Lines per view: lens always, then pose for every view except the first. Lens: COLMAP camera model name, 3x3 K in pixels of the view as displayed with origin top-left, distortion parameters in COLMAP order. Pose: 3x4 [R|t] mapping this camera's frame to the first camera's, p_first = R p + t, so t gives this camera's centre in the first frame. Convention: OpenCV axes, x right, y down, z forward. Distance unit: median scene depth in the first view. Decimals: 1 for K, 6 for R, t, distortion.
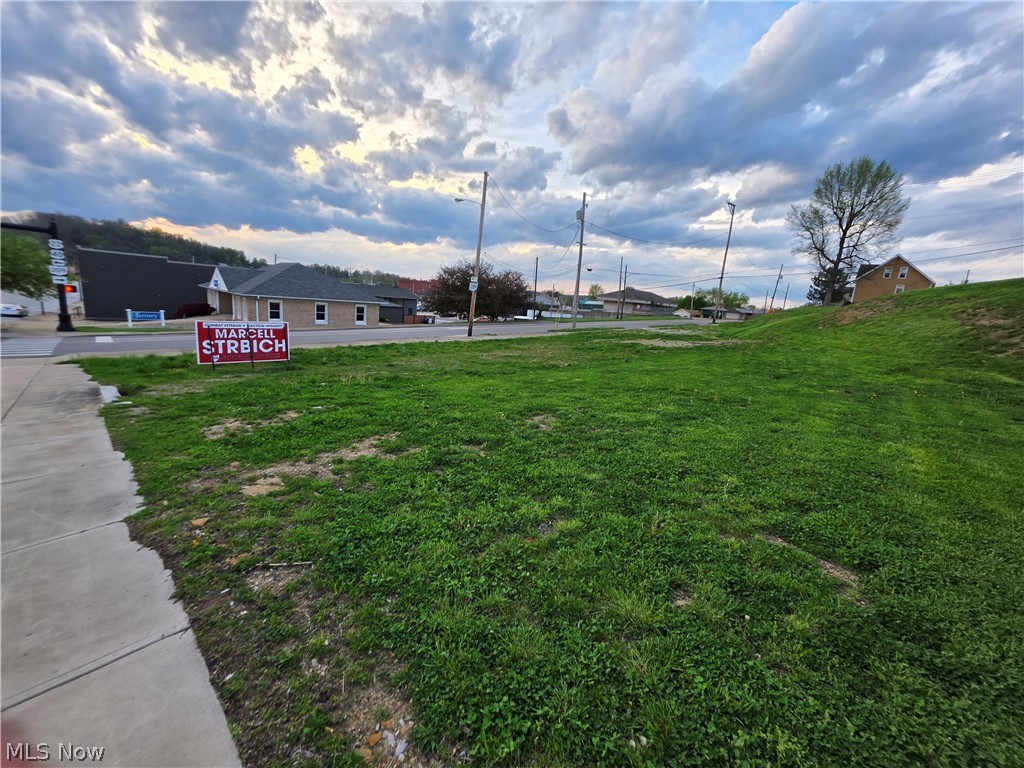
lens RADIAL K [[410.0, 0, 520.5], [0, 410.0, 396.2], [0, 0, 1]] dist [0.001389, -0.000408]
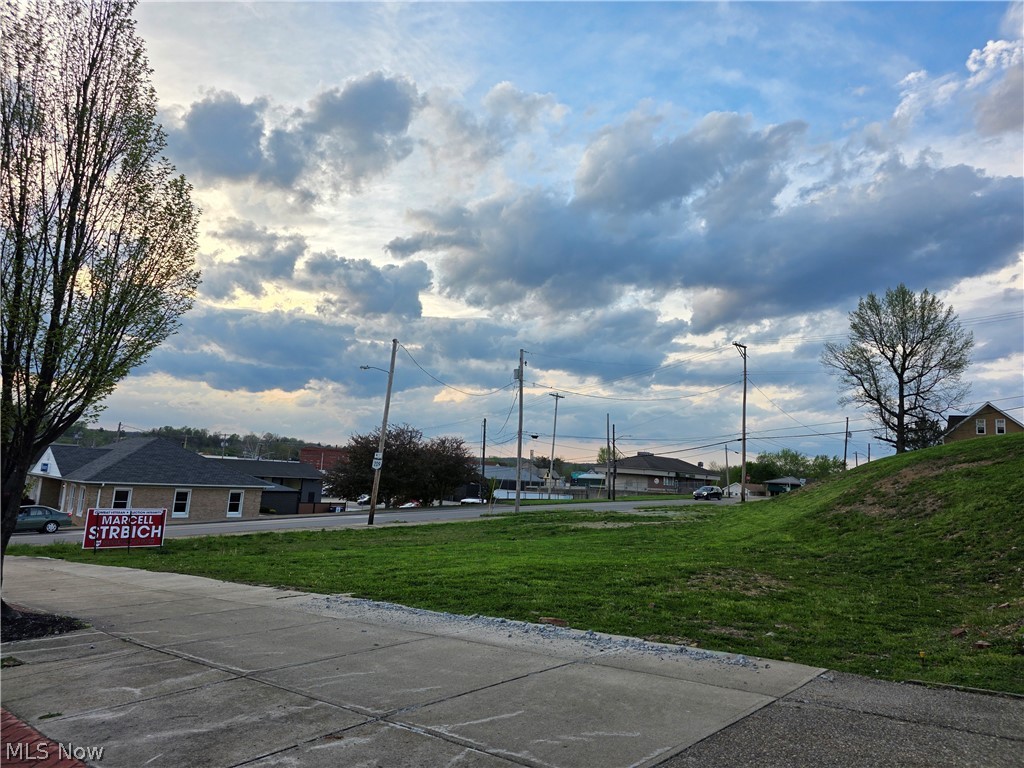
lens RADIAL K [[713.6, 0, 512.0], [0, 713.6, 384.0], [0, 0, 1]] dist [0.041498, -0.002711]
pose [[0.999656, -0.025661, 0.005382, 0.053889], [0.025931, 0.937252, -0.347686, 0.031889], [0.003878, 0.347706, 0.937595, -0.144102]]
